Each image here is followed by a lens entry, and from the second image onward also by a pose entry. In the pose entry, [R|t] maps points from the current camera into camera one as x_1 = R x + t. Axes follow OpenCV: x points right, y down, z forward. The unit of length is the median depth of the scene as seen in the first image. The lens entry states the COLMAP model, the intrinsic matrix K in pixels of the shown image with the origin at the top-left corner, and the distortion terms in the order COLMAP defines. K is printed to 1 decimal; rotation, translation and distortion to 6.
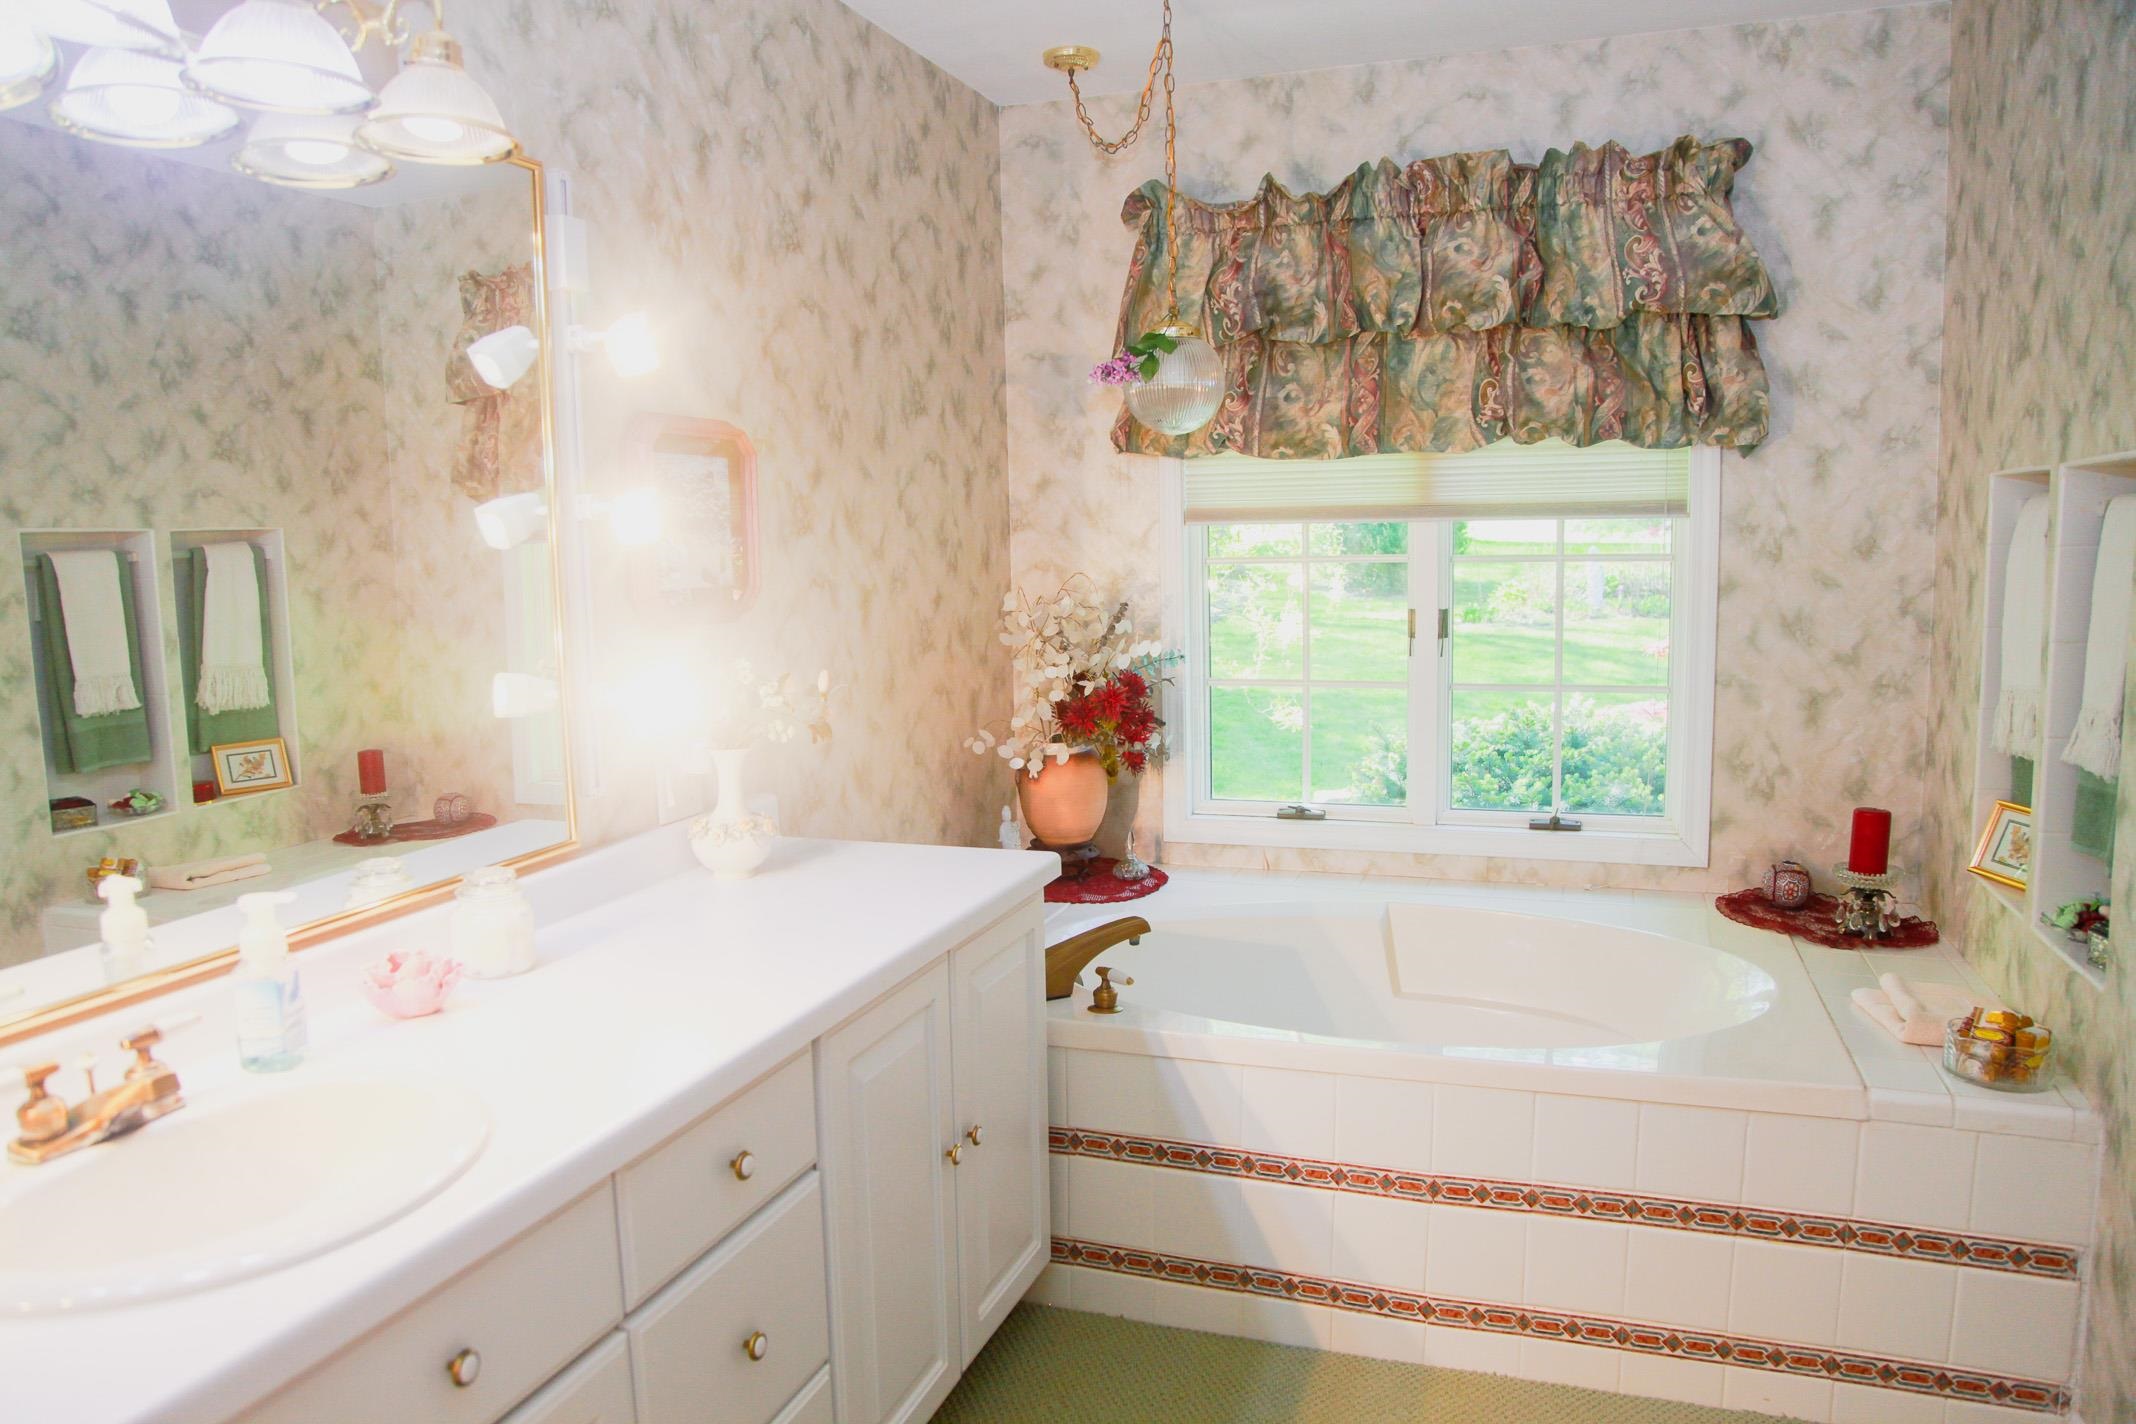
lens RADIAL K [[1463.6, 0, 1065.0], [0, 1463.6, 713.8], [0, 0, 1]] dist [-0.122673, 0.073699]
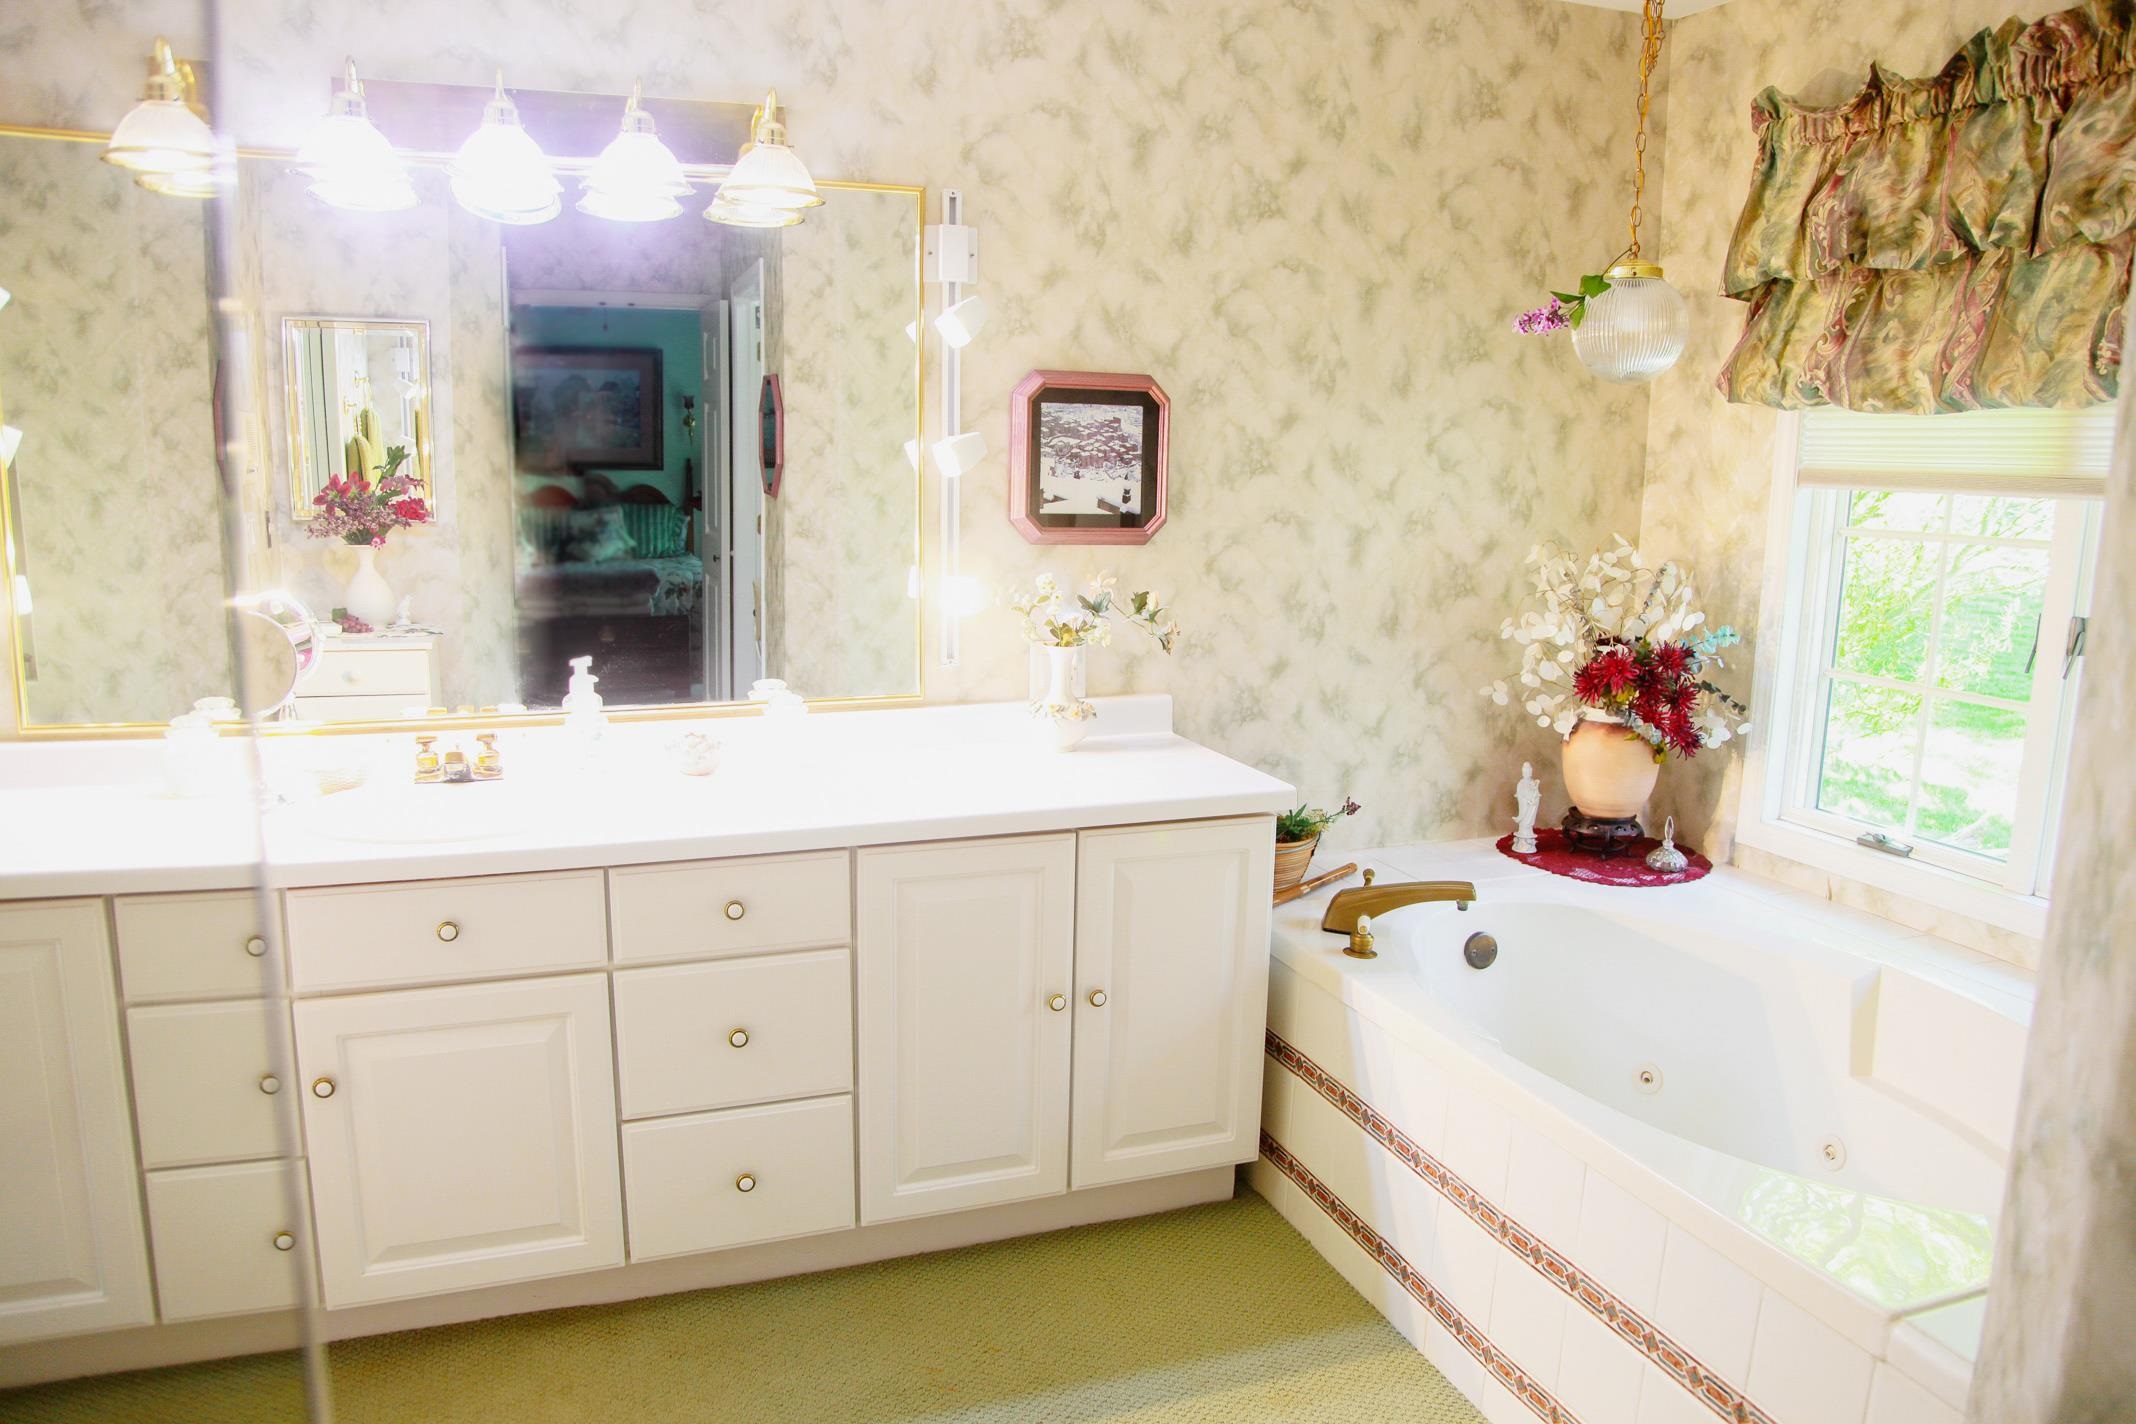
lens RADIAL K [[1463.6, 0, 1065.0], [0, 1463.6, 713.8], [0, 0, 1]] dist [-0.122673, 0.073699]
pose [[0.643398, 0.166077, -0.747300, 0.498659], [-0.123040, 0.985927, 0.113175, -0.042337], [0.755579, 0.019131, 0.654778, 0.135418]]
